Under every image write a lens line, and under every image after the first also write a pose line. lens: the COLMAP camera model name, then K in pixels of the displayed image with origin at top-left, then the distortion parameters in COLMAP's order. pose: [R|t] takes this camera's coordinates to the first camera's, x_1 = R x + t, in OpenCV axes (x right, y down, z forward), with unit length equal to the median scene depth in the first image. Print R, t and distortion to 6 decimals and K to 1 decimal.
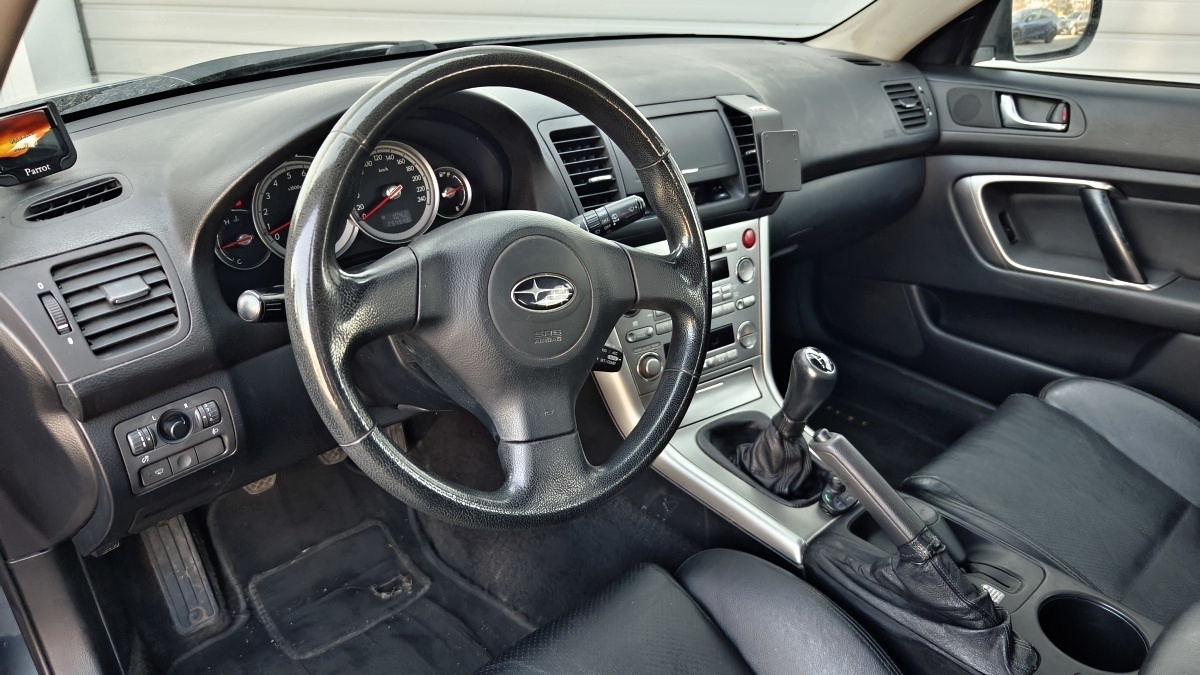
lens RADIAL K [[801.5, 0, 594.5], [0, 801.5, 335.5], [0, 0, 1]] dist [0.000530, -0.000265]
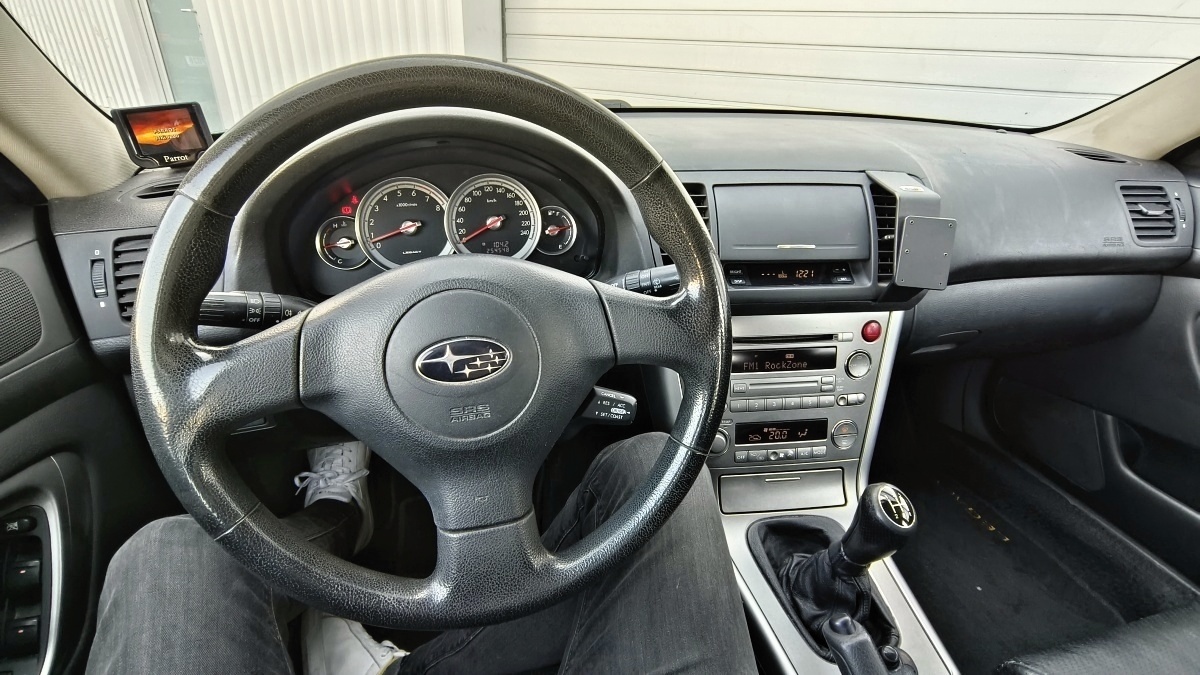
lens RADIAL K [[557.8, 0, 598.2], [0, 557.8, 329.9], [0, 0, 1]] dist [0.006063, 0.000834]
pose [[0.895413, 0.216296, -0.389168, 0.168066], [-0.218911, 0.974996, 0.038215, -0.082450], [0.387703, 0.050975, 0.920374, 0.315899]]
